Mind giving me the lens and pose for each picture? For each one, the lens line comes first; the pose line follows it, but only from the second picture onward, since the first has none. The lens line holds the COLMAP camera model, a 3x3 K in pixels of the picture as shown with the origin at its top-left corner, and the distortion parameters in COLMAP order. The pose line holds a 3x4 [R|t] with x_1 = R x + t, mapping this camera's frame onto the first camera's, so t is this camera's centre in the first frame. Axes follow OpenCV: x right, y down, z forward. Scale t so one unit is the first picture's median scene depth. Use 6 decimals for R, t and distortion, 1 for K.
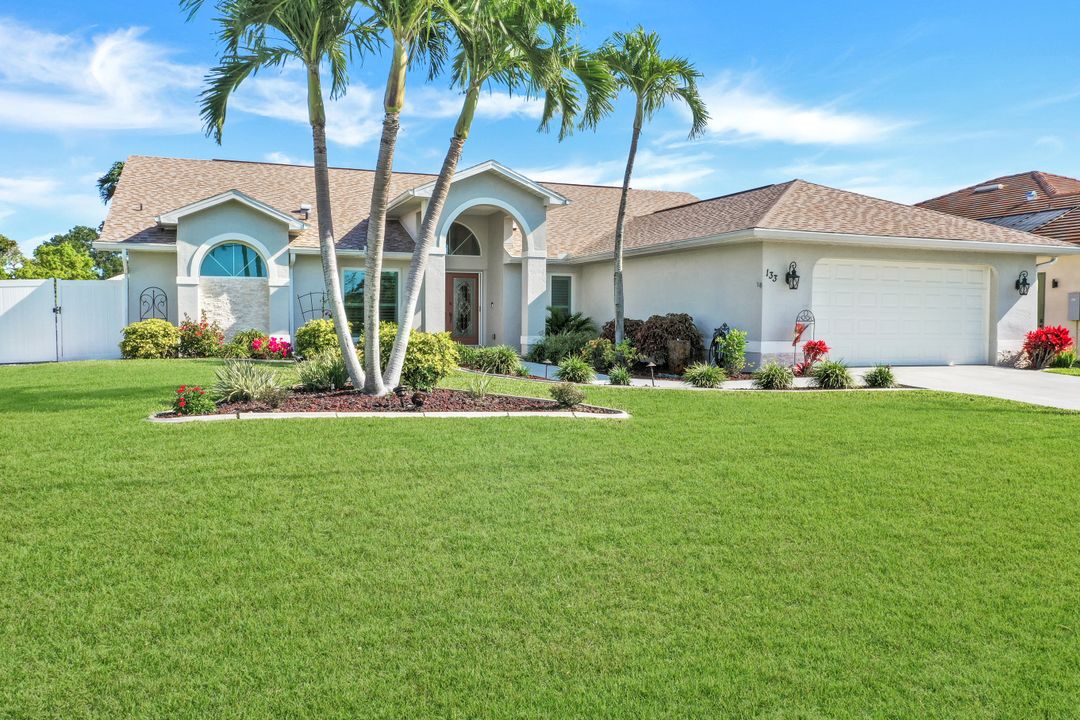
lens RADIAL K [[872.8, 0, 540.8], [0, 872.8, 360.6], [0, 0, 1]] dist [-0.021264, -0.002604]
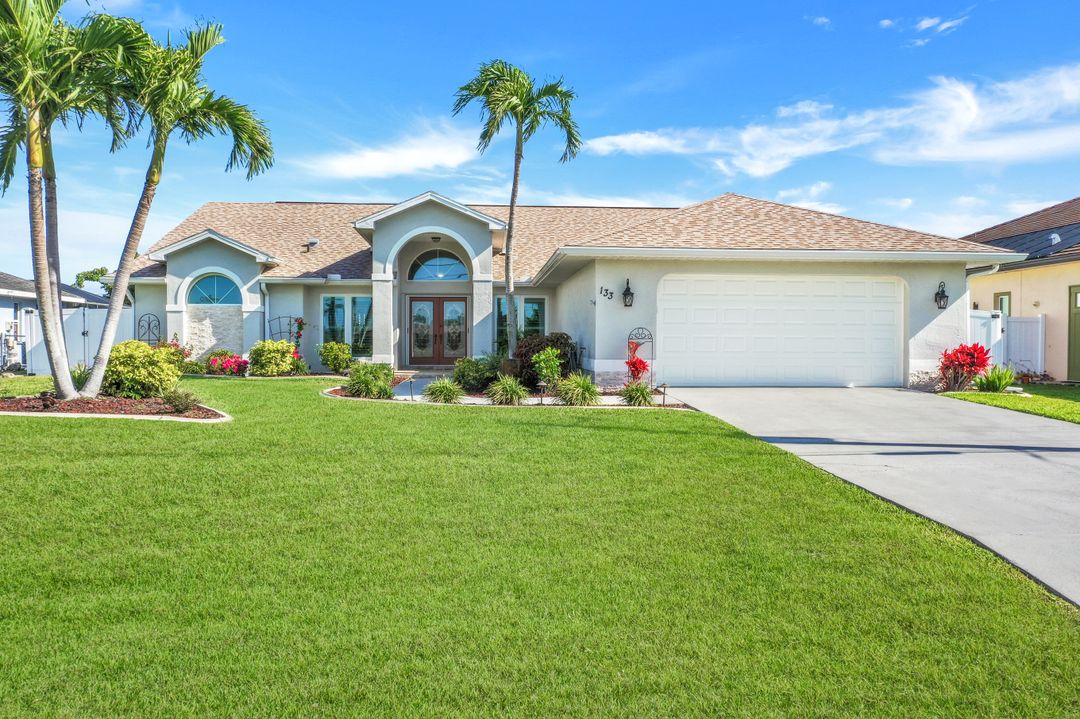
lens RADIAL K [[872.8, 0, 540.8], [0, 872.8, 360.1], [0, 0, 1]] dist [-0.021264, -0.002604]
pose [[0.953249, 0.002634, -0.302173, 0.421149], [-0.012266, 0.999475, -0.029982, 0.007553], [0.301936, 0.032286, 0.952781, 0.033228]]
